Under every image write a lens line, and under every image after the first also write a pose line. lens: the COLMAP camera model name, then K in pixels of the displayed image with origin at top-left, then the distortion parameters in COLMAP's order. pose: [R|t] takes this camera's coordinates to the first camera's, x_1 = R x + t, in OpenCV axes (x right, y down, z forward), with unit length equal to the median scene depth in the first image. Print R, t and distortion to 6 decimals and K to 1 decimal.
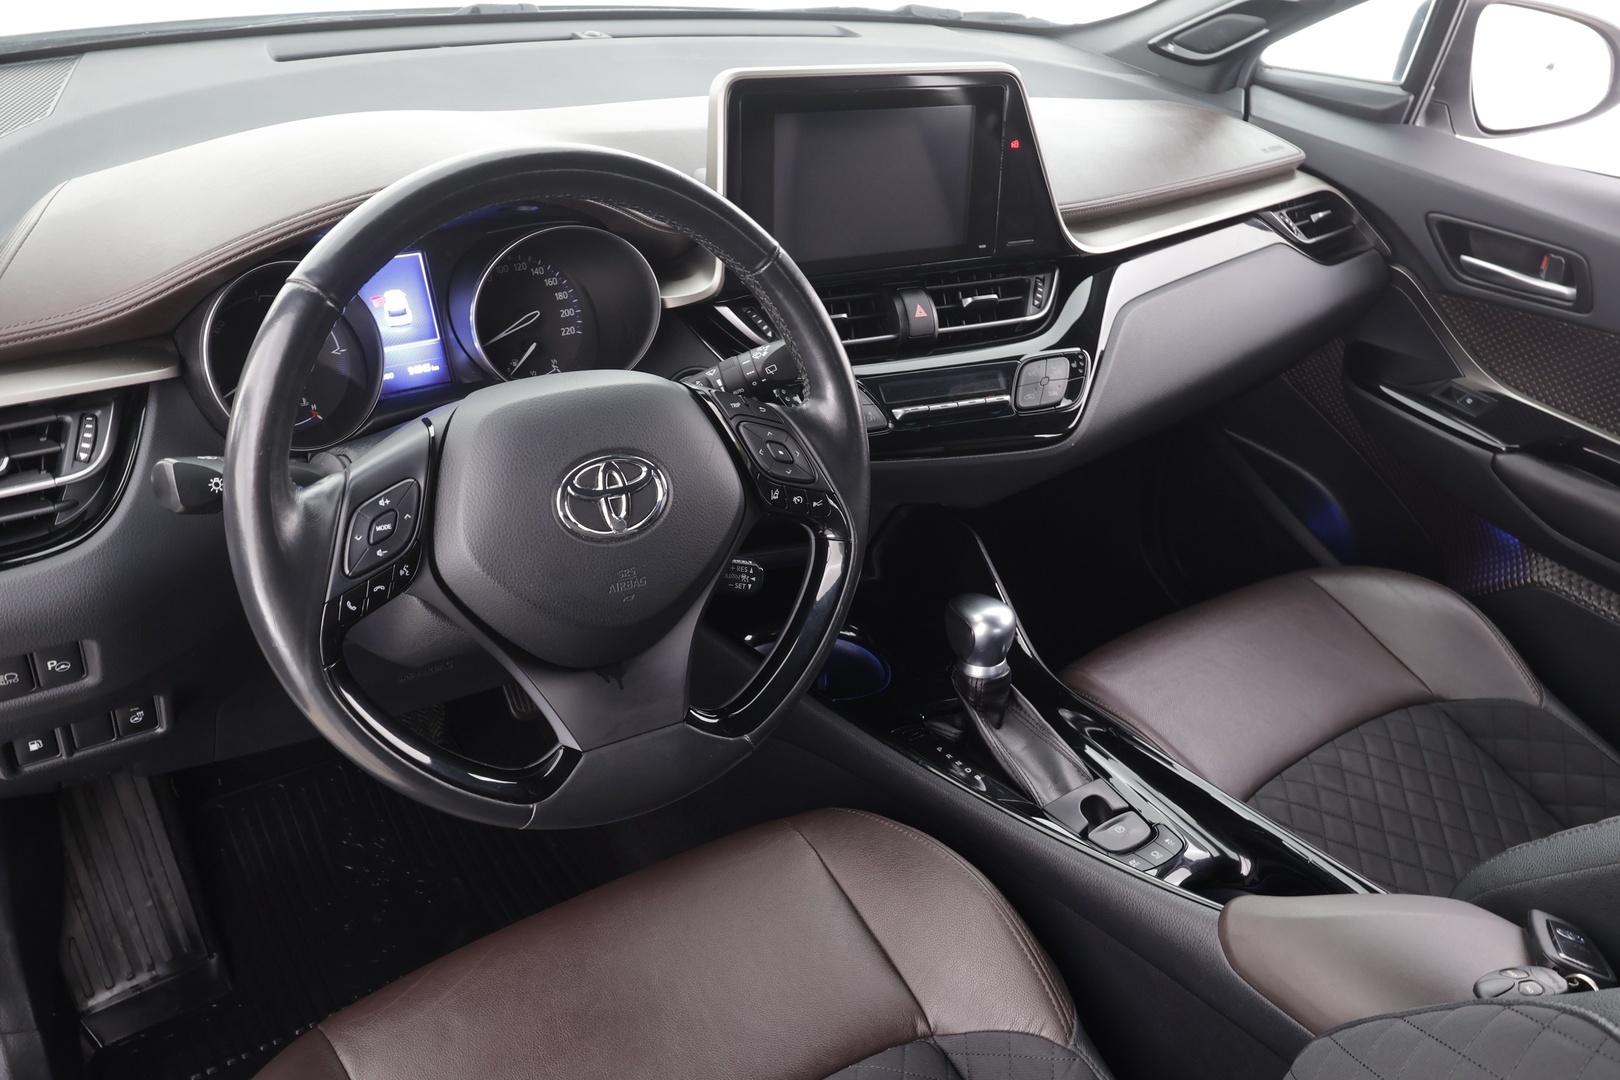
lens RADIAL K [[1286.3, 0, 813.6], [0, 1286.3, 543.1], [0, 0, 1]] dist [0.000092, 0.001839]
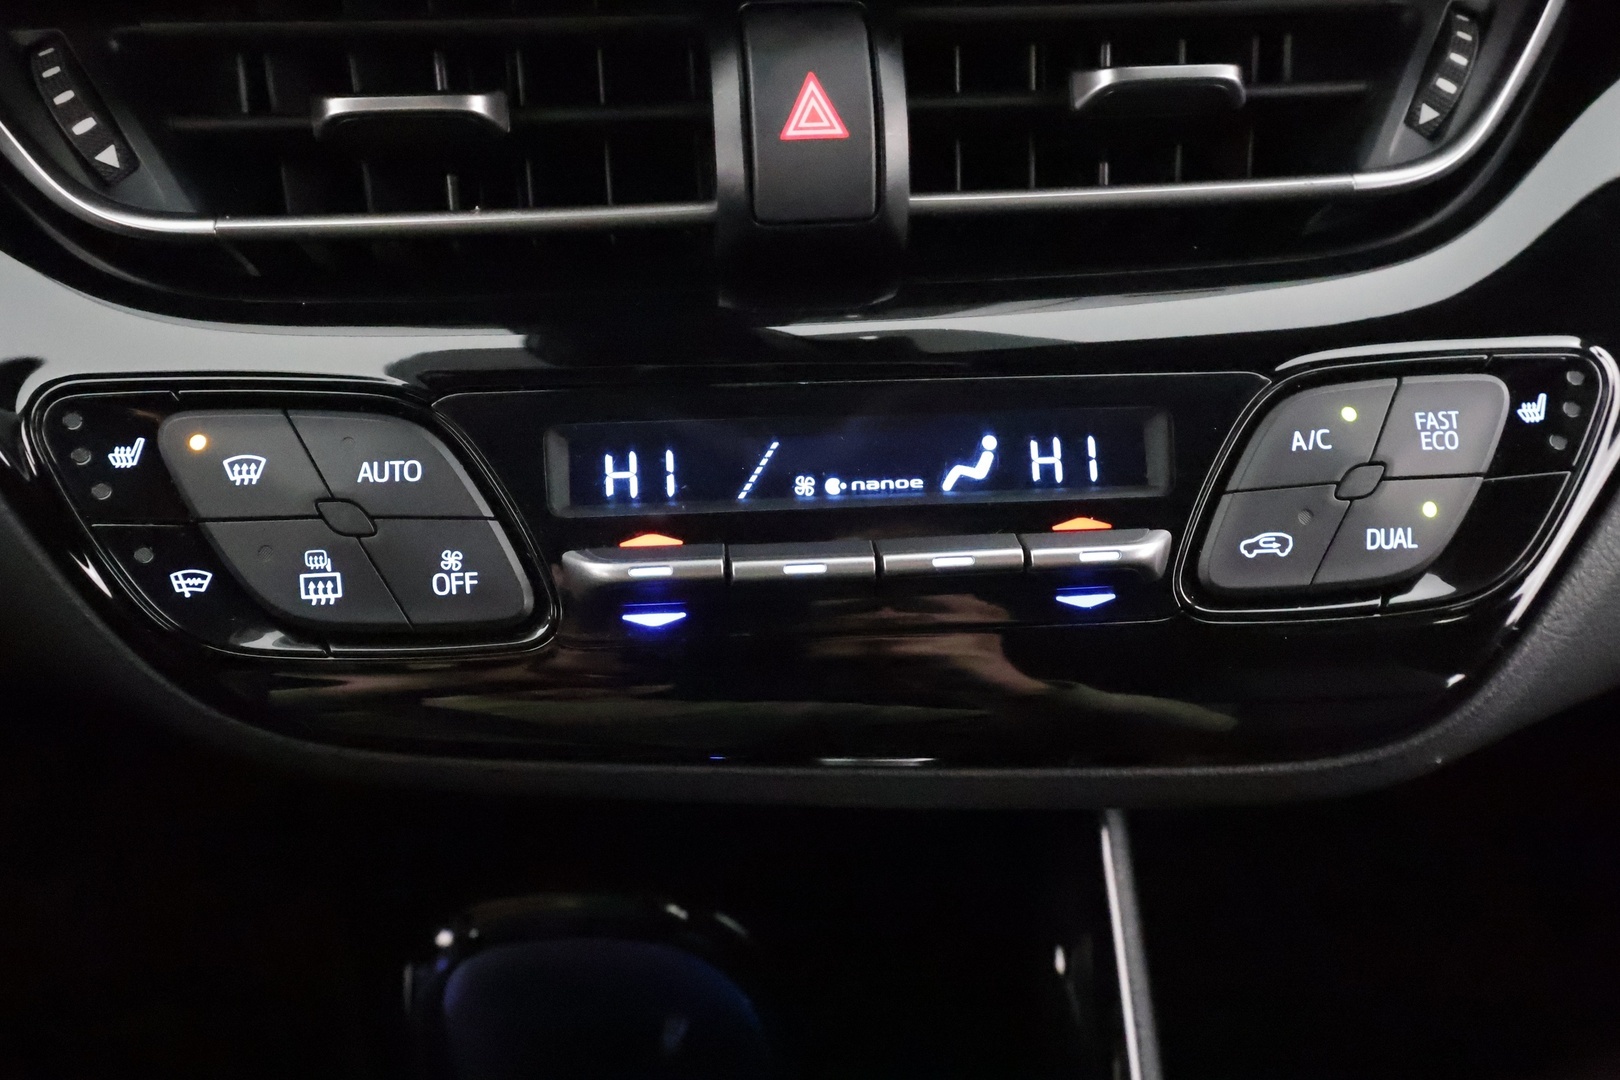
lens RADIAL K [[1286.3, 0, 809.0], [0, 1286.3, 541.8], [0, 0, 1]] dist [0.000092, 0.001839]
pose [[0.931318, 0.191463, -0.309820, 0.163925], [-0.135691, 0.971833, 0.192690, -0.147897], [0.337987, -0.137416, 0.931065, 0.767408]]
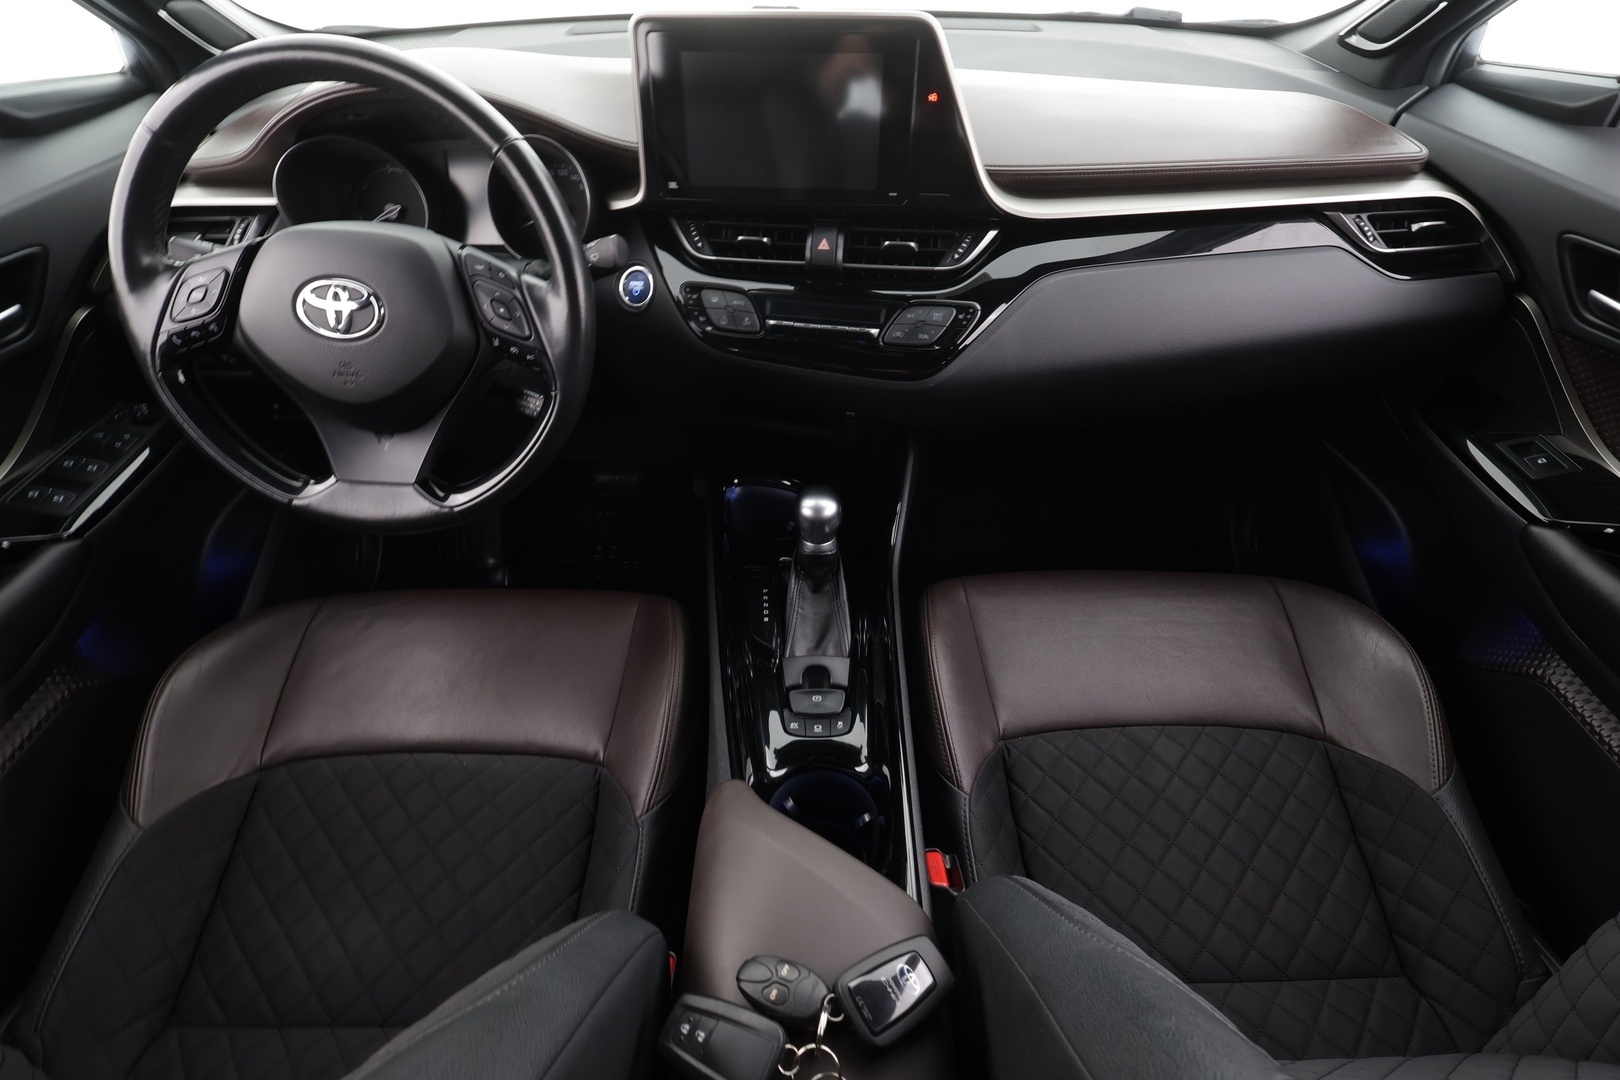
lens RADIAL K [[752.2, 0, 817.7], [0, 752.2, 544.1], [0, 0, 1]] dist [0.001110, 0.000509]
pose [[0.802755, 0.320734, -0.502706, 0.514944], [-0.240093, 0.945524, 0.219861, -0.067271], [0.545838, -0.055798, 0.836031, 0.385366]]
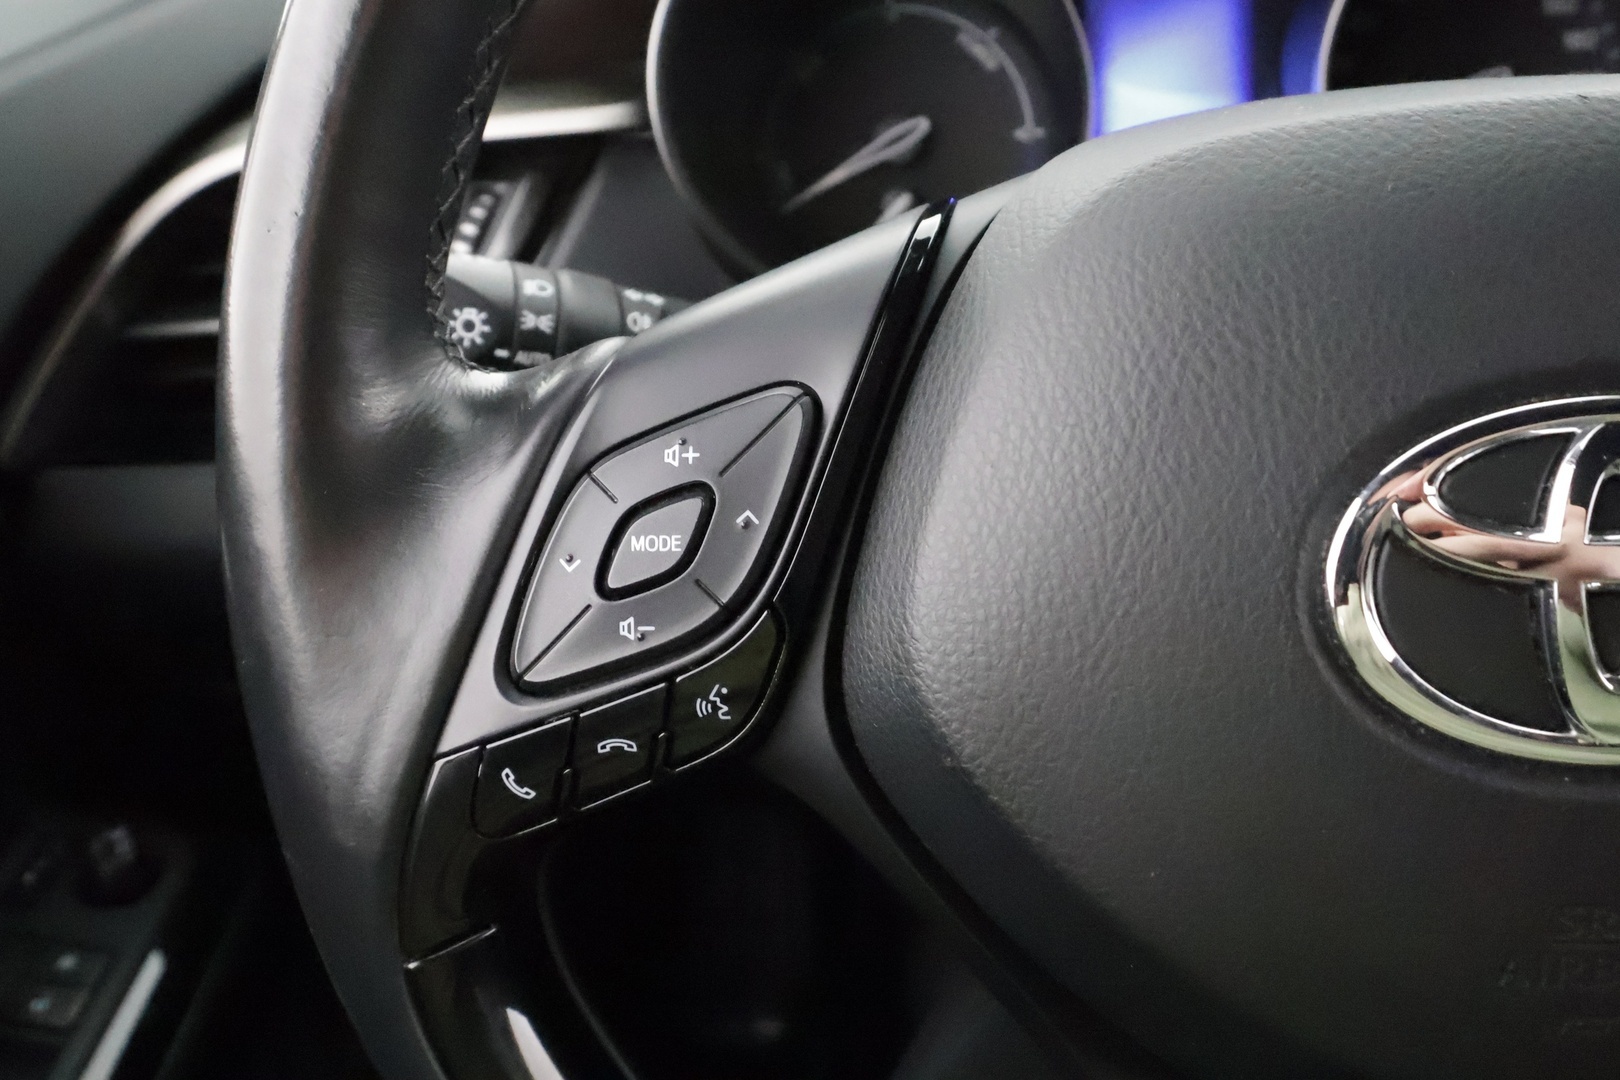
lens RADIAL K [[1286.3, 0, 814.0], [0, 1286.3, 536.6], [0, 0, 1]] dist [0.000092, 0.001839]
pose [[0.744499, 0.184539, -0.641612, -0.078135], [-0.161325, 0.982286, 0.095328, -0.028414], [0.647839, 0.032537, 0.761082, 0.496174]]
